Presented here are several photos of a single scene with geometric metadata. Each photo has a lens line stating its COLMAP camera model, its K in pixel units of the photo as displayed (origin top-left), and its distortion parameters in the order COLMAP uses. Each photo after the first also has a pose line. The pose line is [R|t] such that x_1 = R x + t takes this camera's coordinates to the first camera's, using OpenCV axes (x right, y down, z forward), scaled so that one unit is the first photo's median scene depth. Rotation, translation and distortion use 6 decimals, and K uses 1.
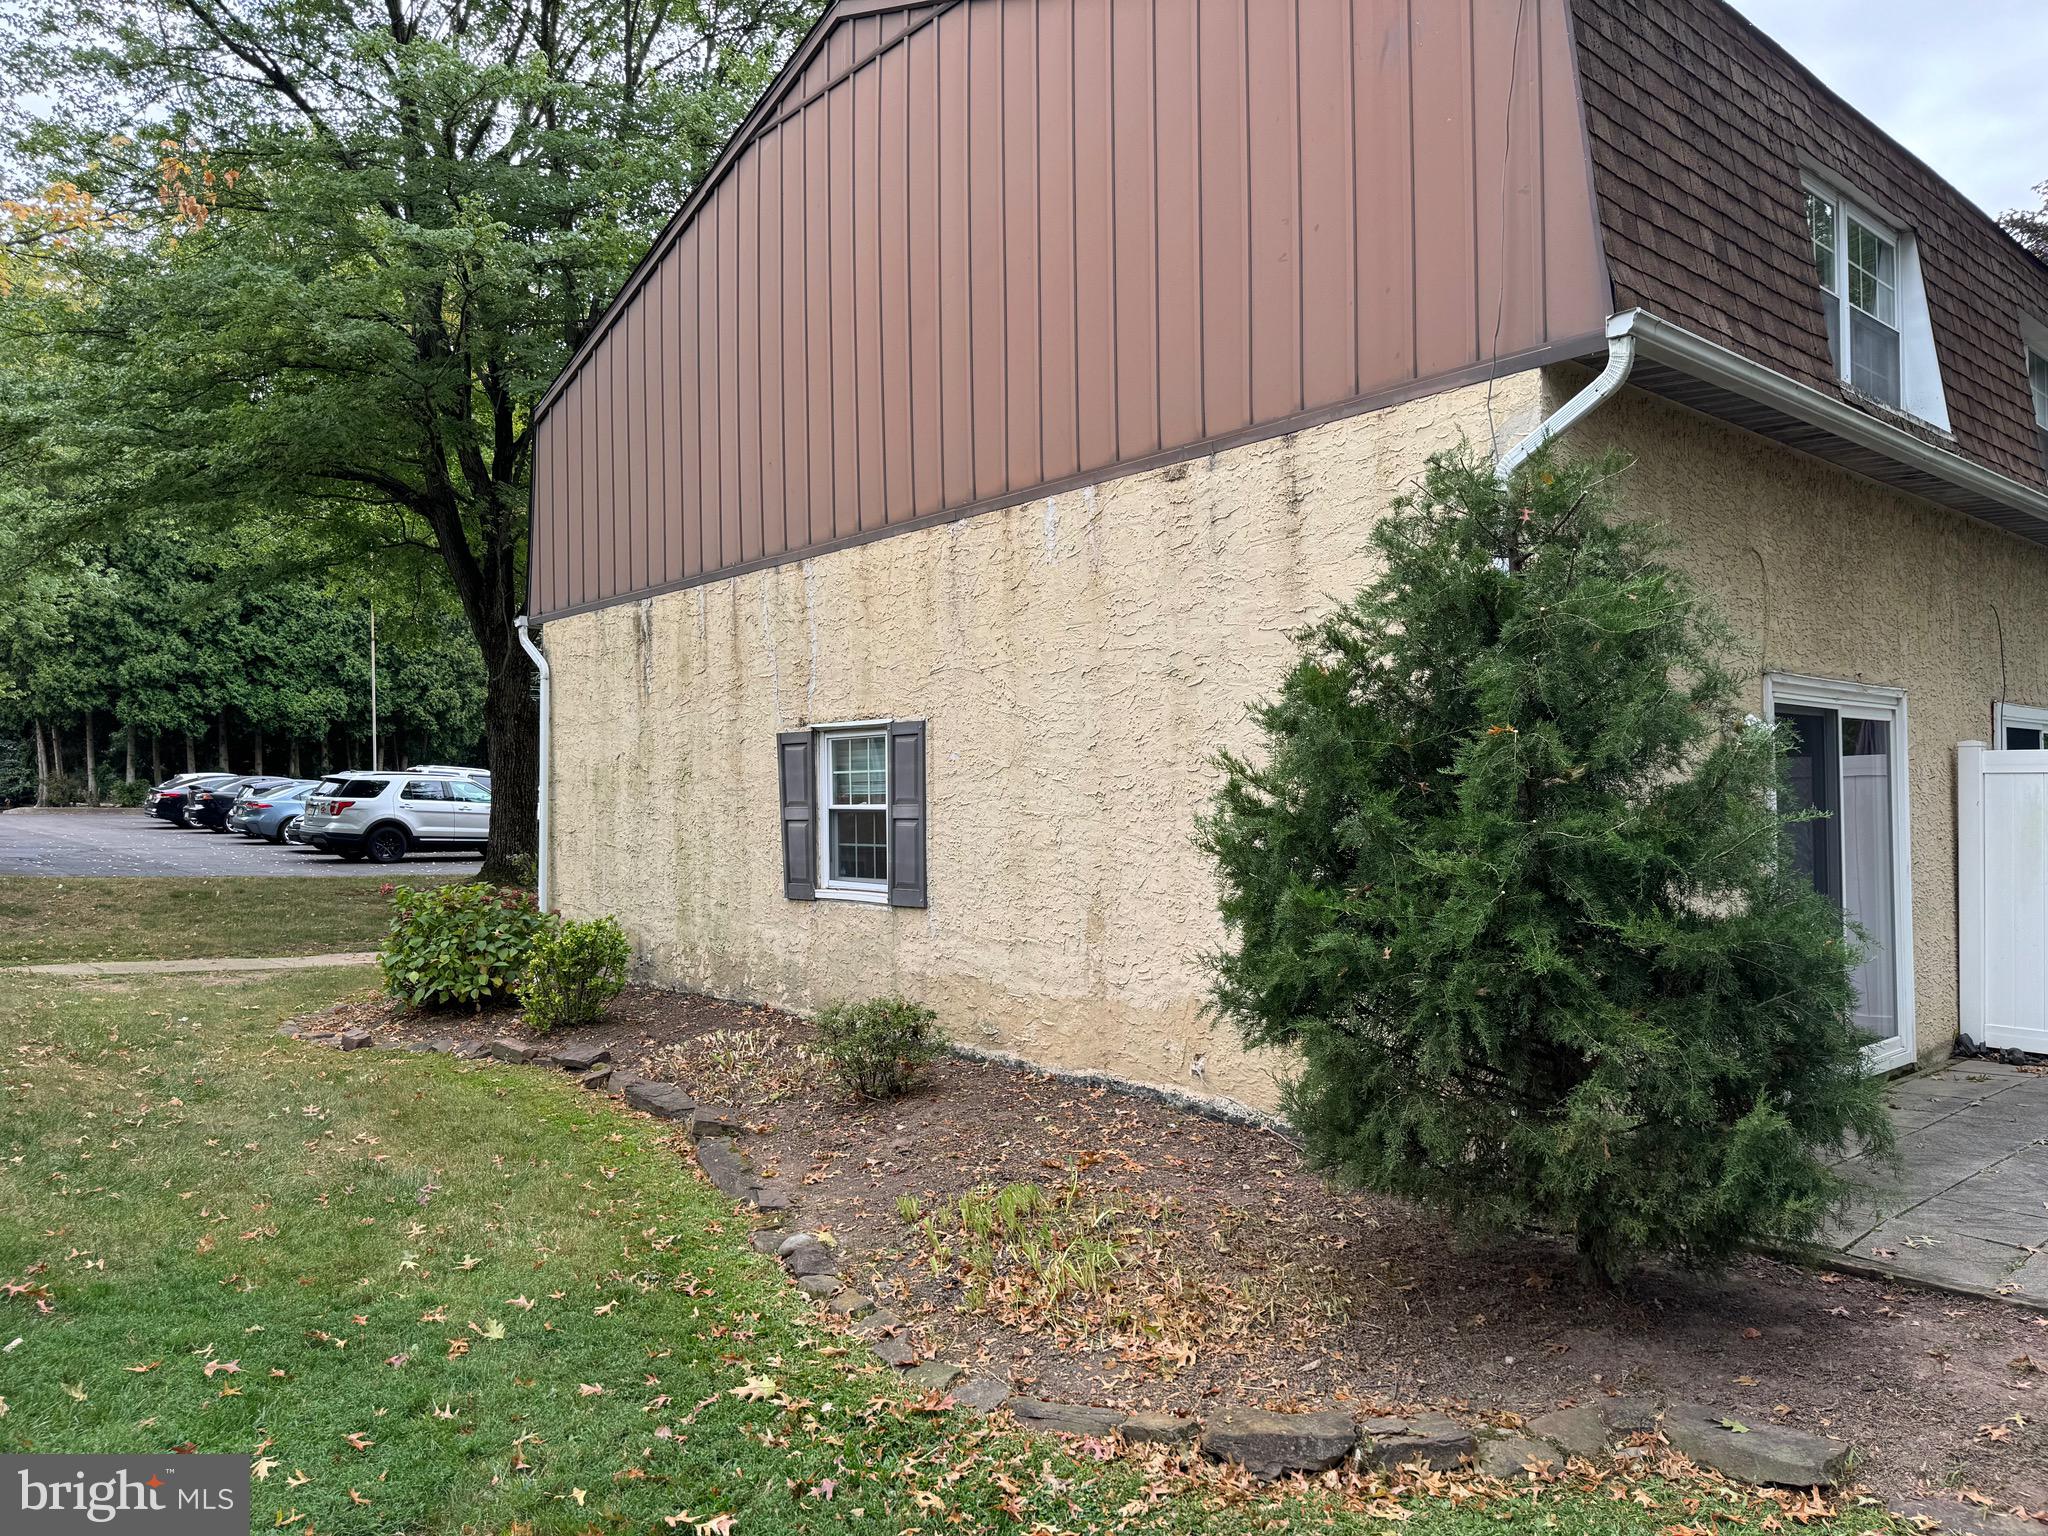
lens RADIAL K [[1434.5, 0, 1009.4], [0, 1434.5, 776.8], [0, 0, 1]] dist [0.011272, -0.000168]
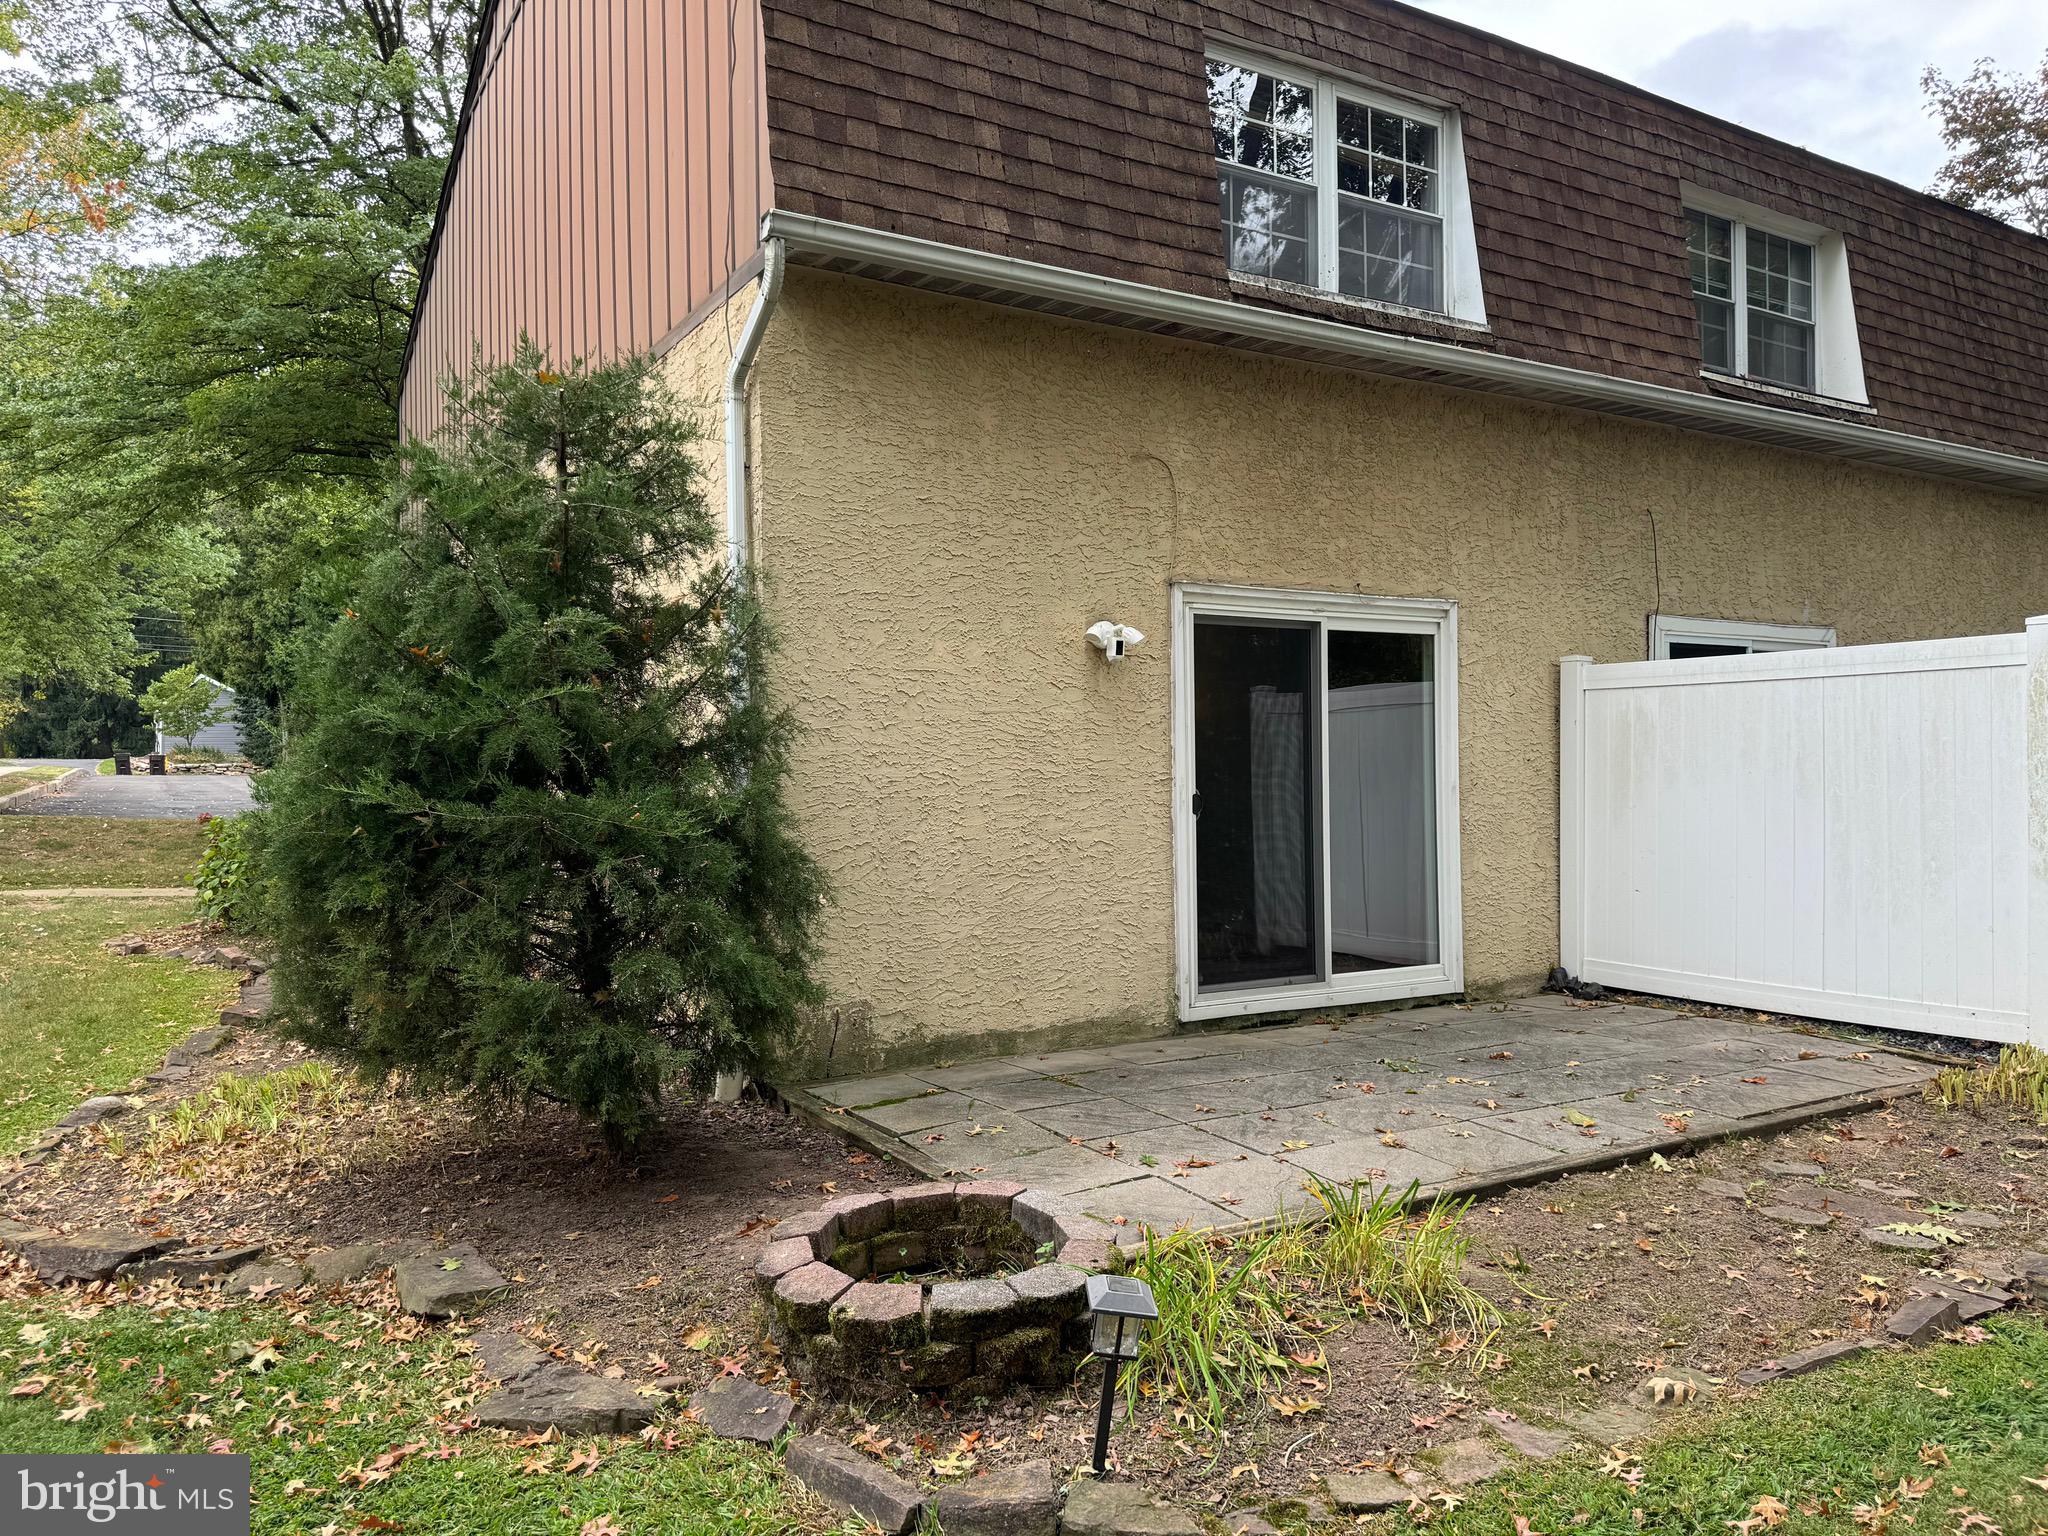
lens RADIAL K [[1415.6, 0, 1023.0], [0, 1415.6, 777.3], [0, 0, 1]] dist [0.101739, -0.132656]
pose [[0.983225, -0.002490, -0.182381, 0.517991], [0.006618, 0.999735, 0.022030, 0.033286], [0.182278, -0.022868, 0.982981, 0.020126]]
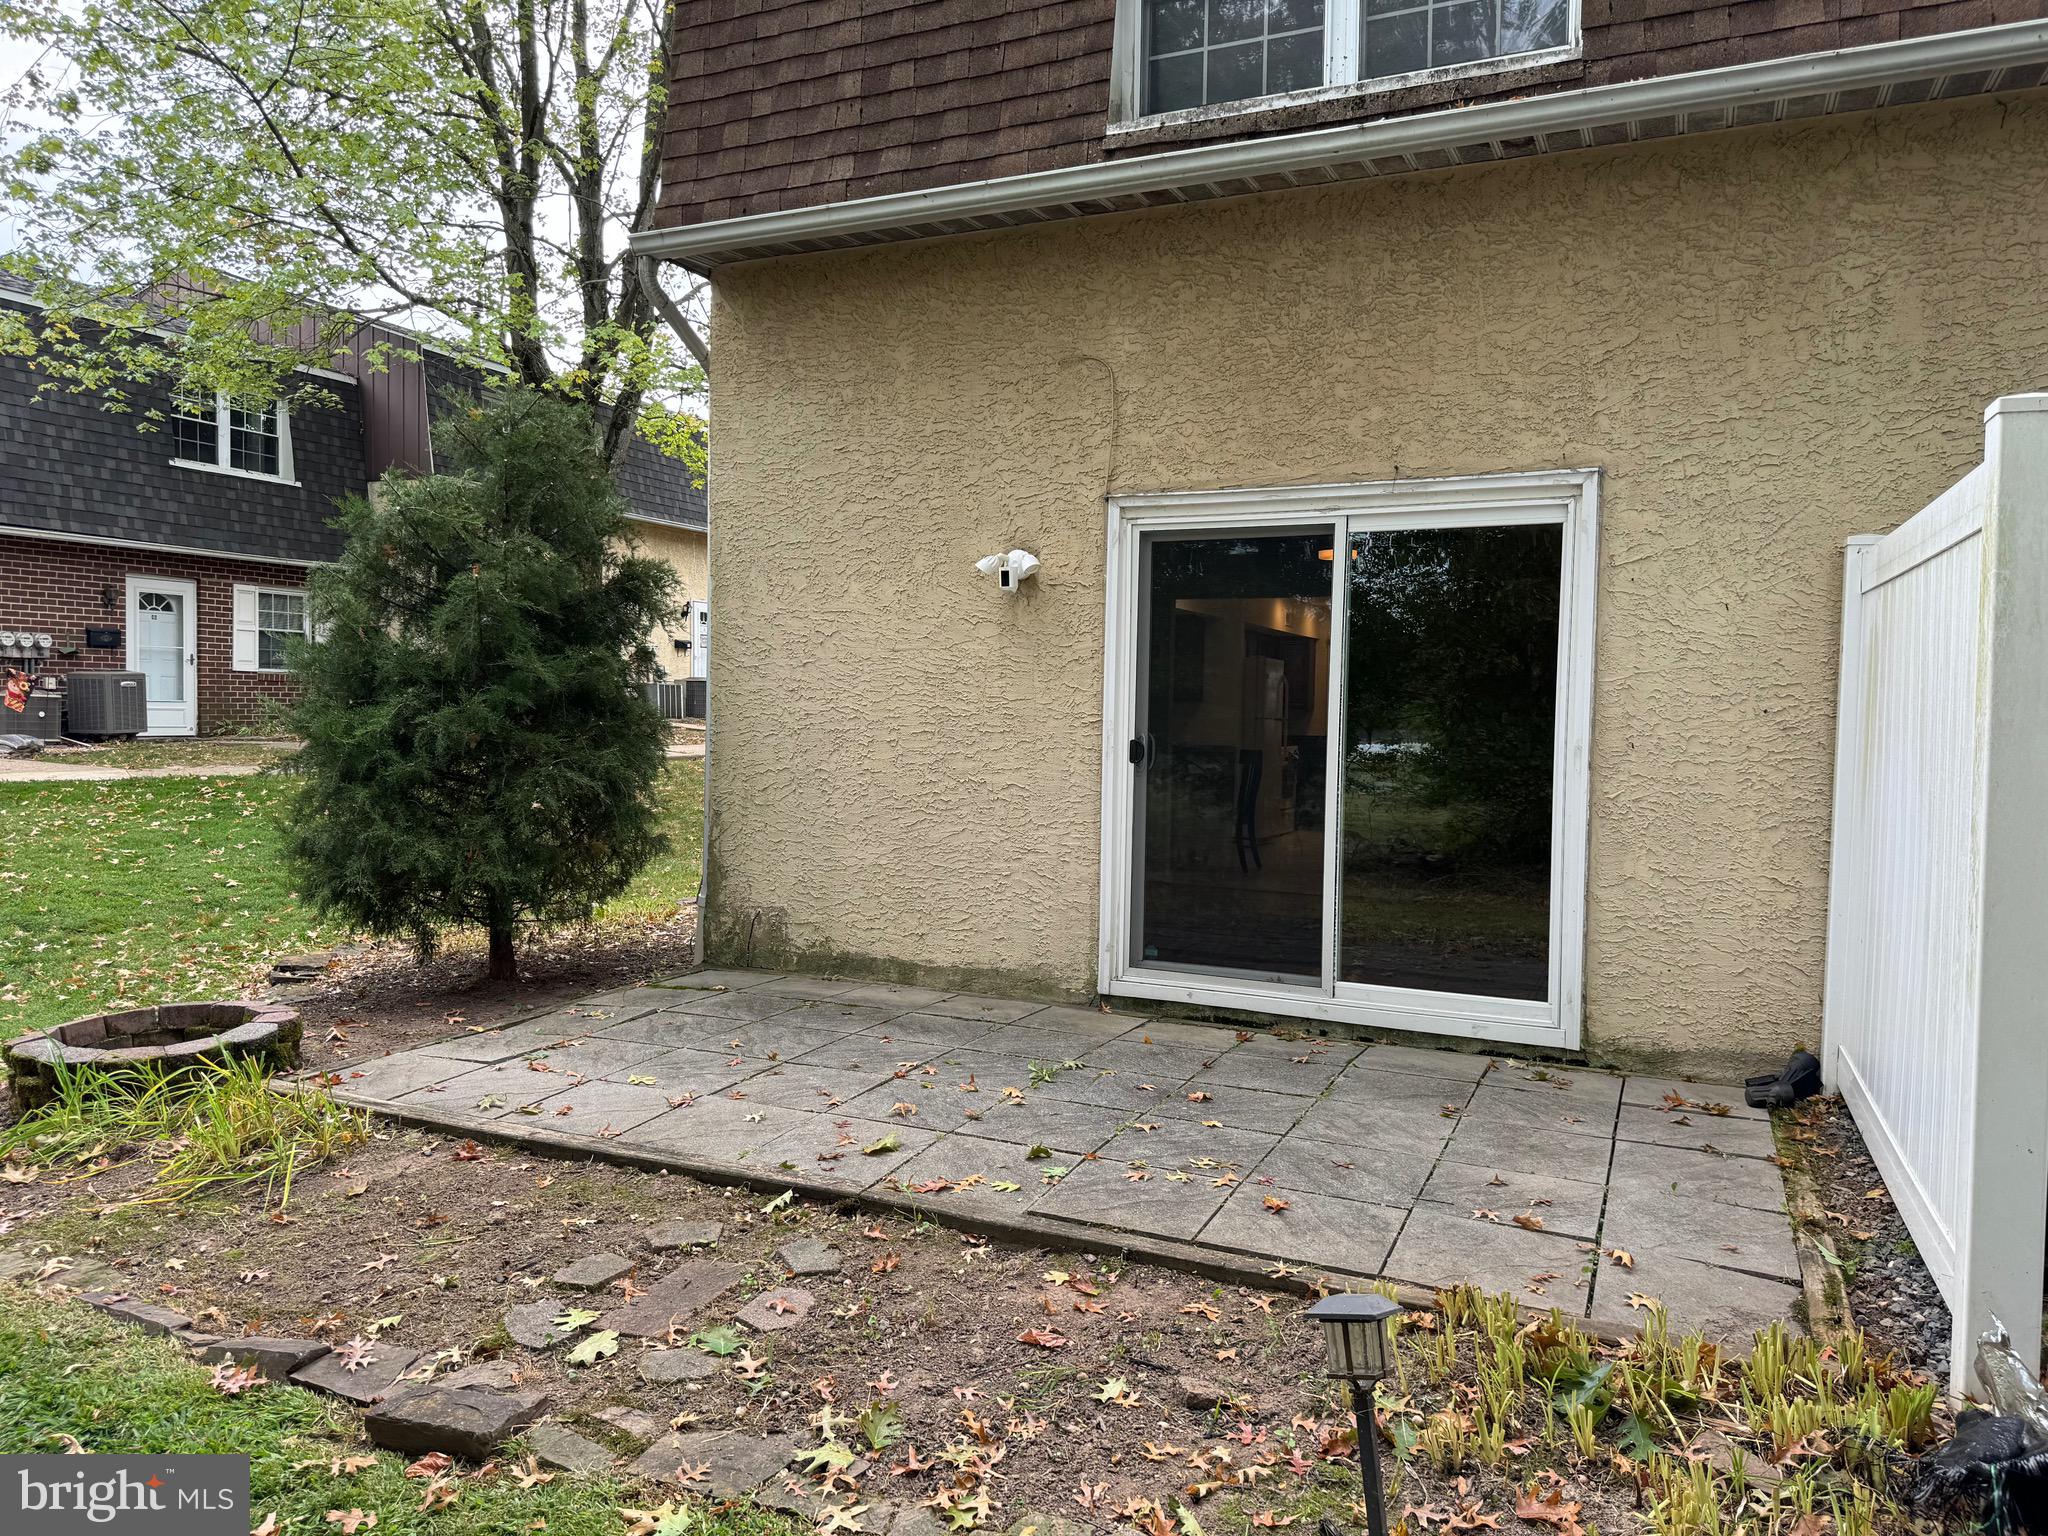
lens RADIAL K [[1412.4, 0, 995.0], [0, 1412.4, 765.7], [0, 0, 1]] dist [0.118543, -0.235992]
pose [[0.410571, 0.056342, -0.910086, 1.105204], [0.000539, 0.998074, 0.062032, 0.030474], [0.911829, -0.025959, 0.409750, 0.502581]]
